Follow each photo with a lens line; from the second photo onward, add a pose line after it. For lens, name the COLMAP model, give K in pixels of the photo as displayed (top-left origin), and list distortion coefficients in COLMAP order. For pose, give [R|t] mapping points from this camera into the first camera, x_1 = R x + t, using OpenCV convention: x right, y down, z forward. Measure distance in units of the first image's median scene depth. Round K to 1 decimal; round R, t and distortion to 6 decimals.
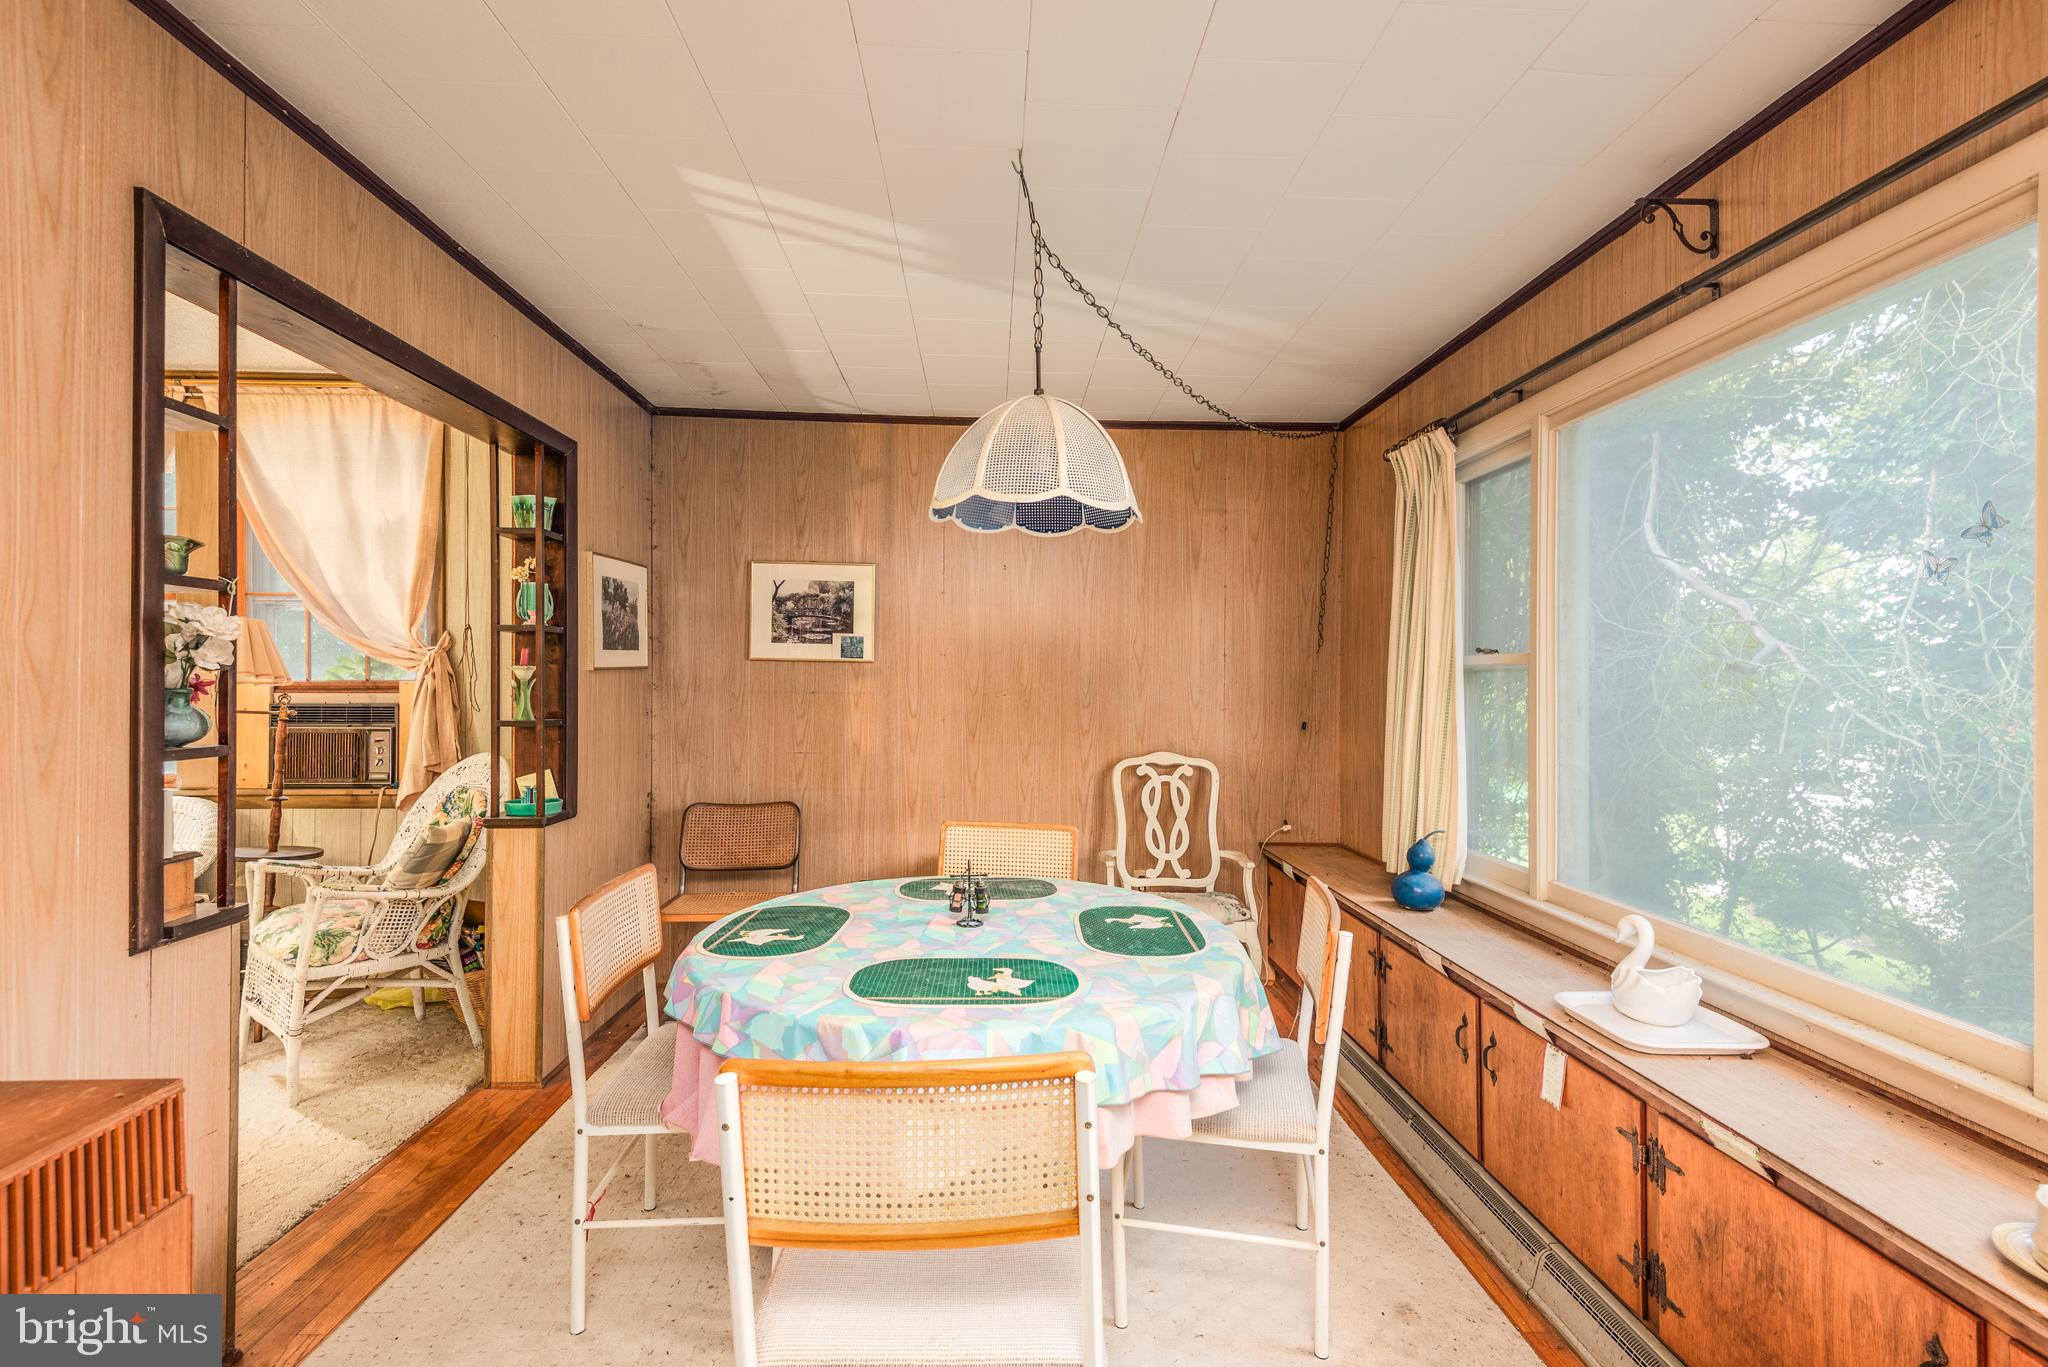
lens RADIAL K [[935.0, 0, 1024.0], [0, 935.0, 683.5], [0, 0, 1]] dist [0.003026, -0.000873]
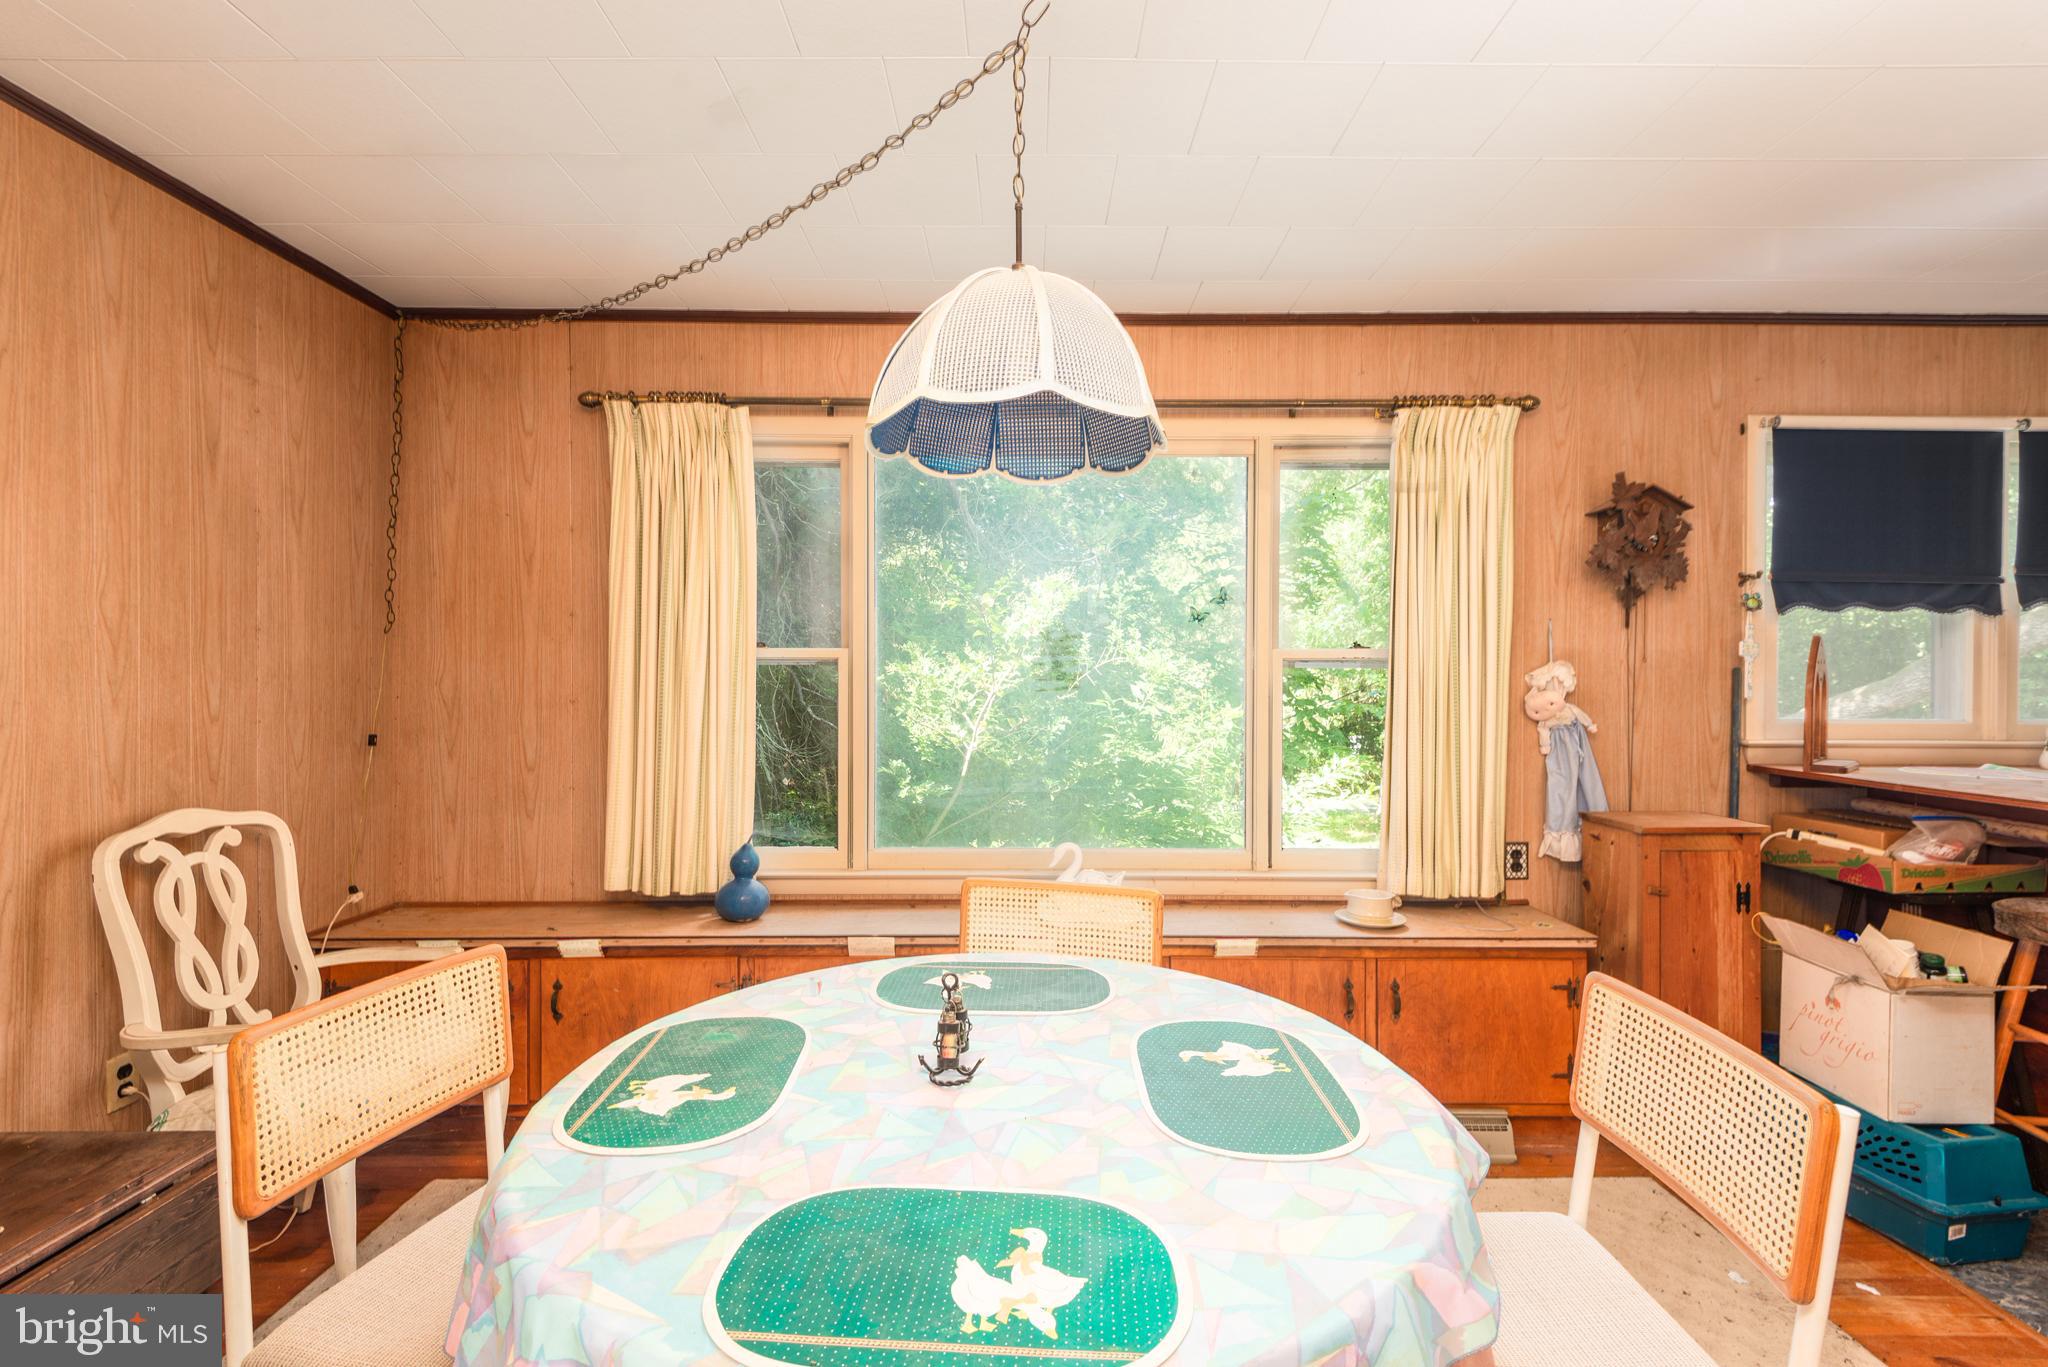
lens RADIAL K [[935.0, 0, 1024.0], [0, 935.0, 683.5], [0, 0, 1]] dist [0.003026, -0.000873]
pose [[0.032227, -0.014937, 0.999369, -0.354839], [0.005099, 0.999878, 0.014780, -0.002874], [-0.999468, 0.004619, 0.032299, 0.506478]]
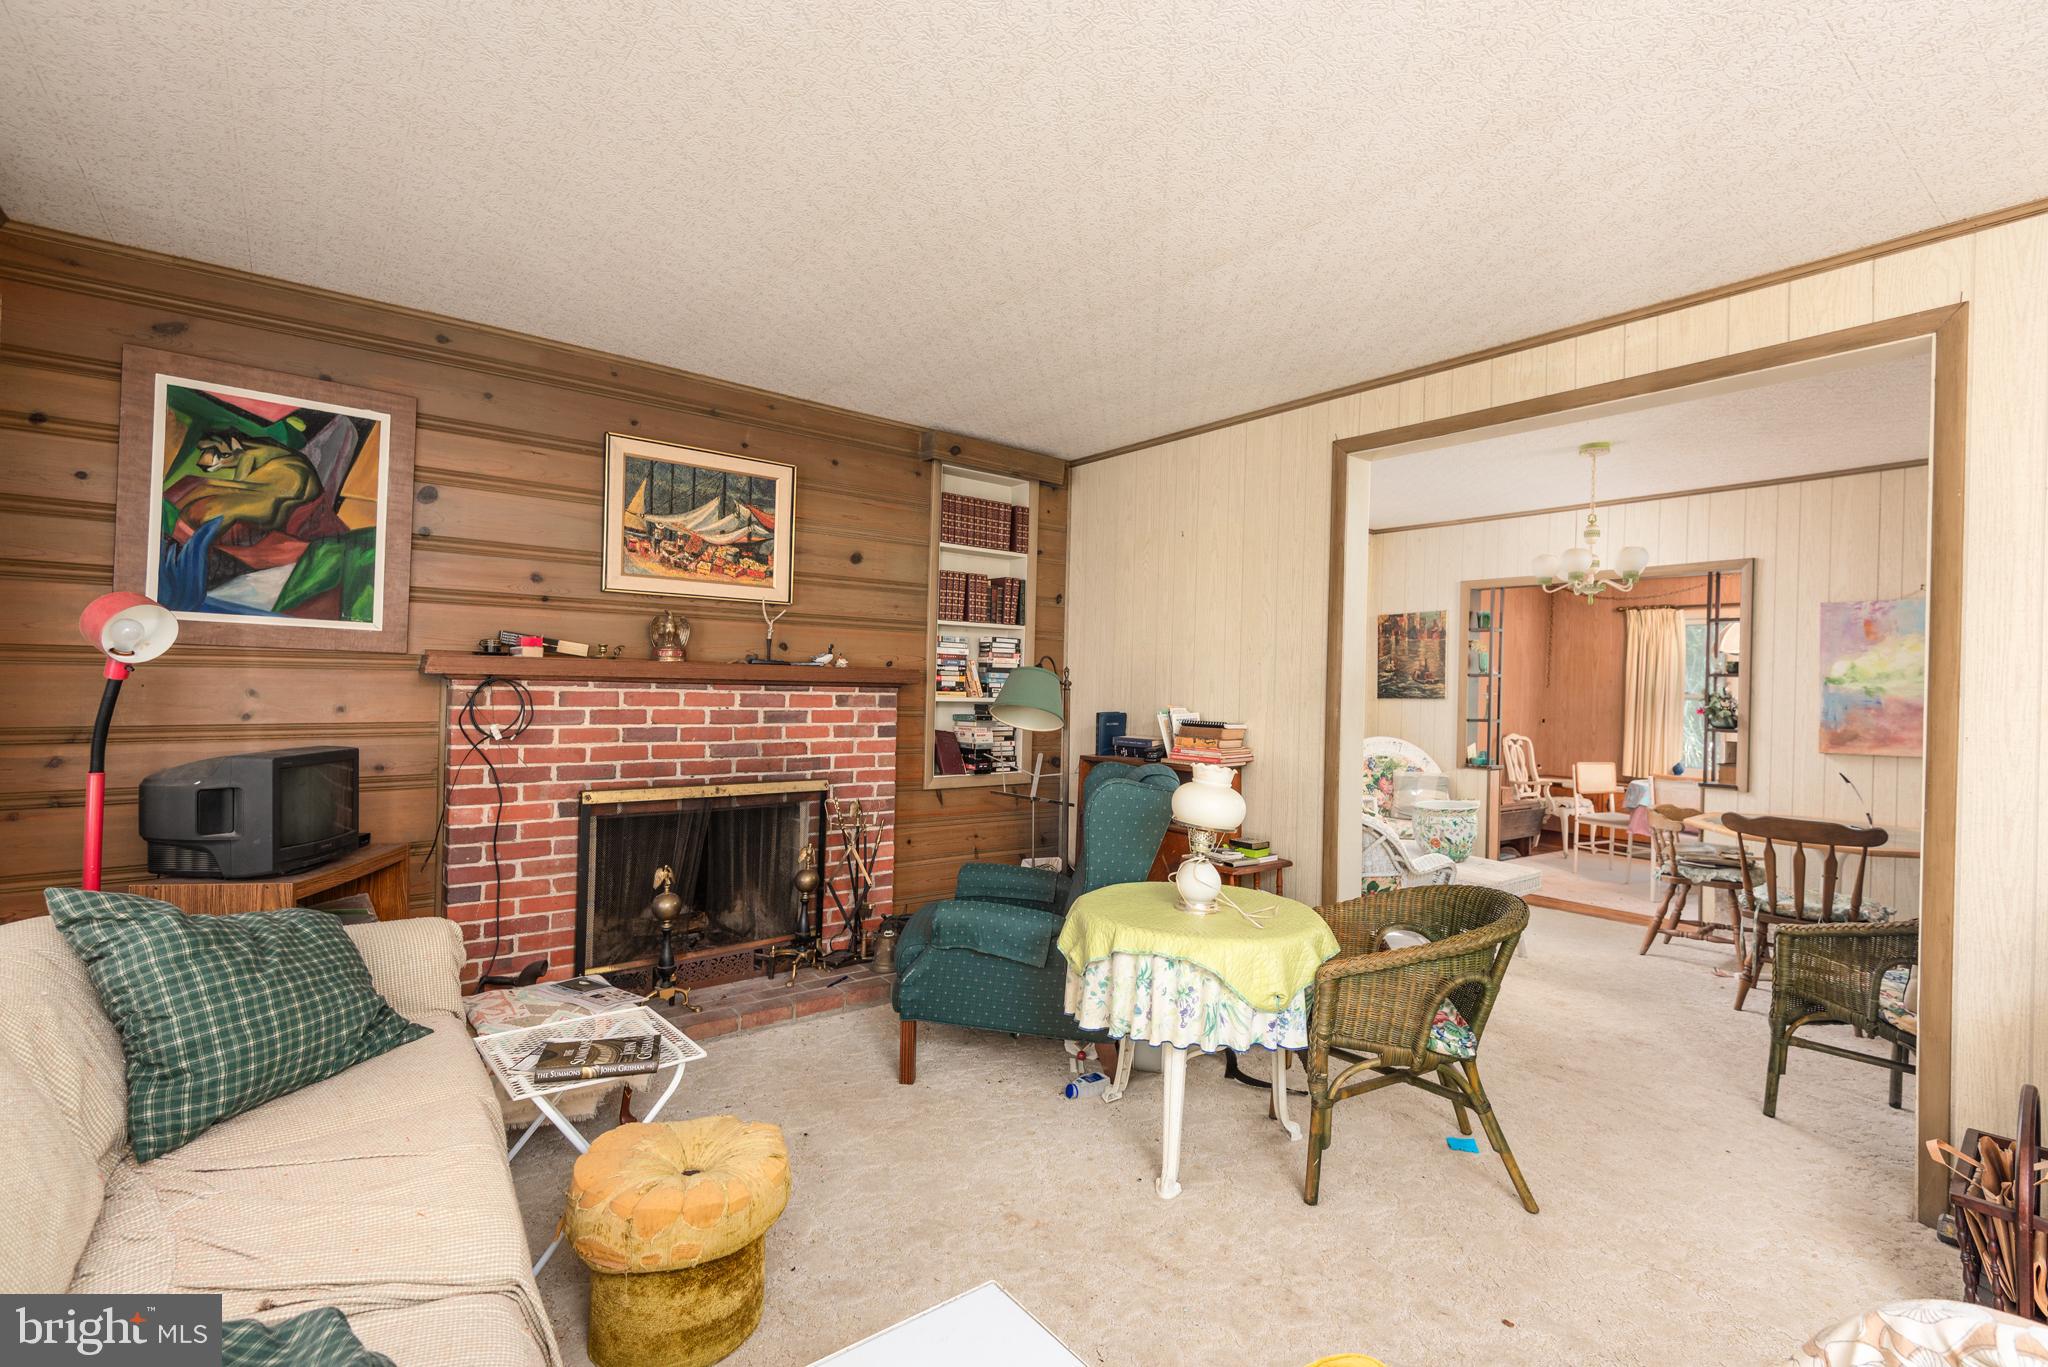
lens RADIAL K [[935.0, 0, 1024.0], [0, 935.0, 683.5], [0, 0, 1]] dist [0.003026, -0.000873]
pose [[0.793761, 0.014568, 0.608056, -1.961295], [-0.010725, 0.999893, -0.009956, -0.007053], [-0.608135, 0.001381, 0.793832, 0.012721]]
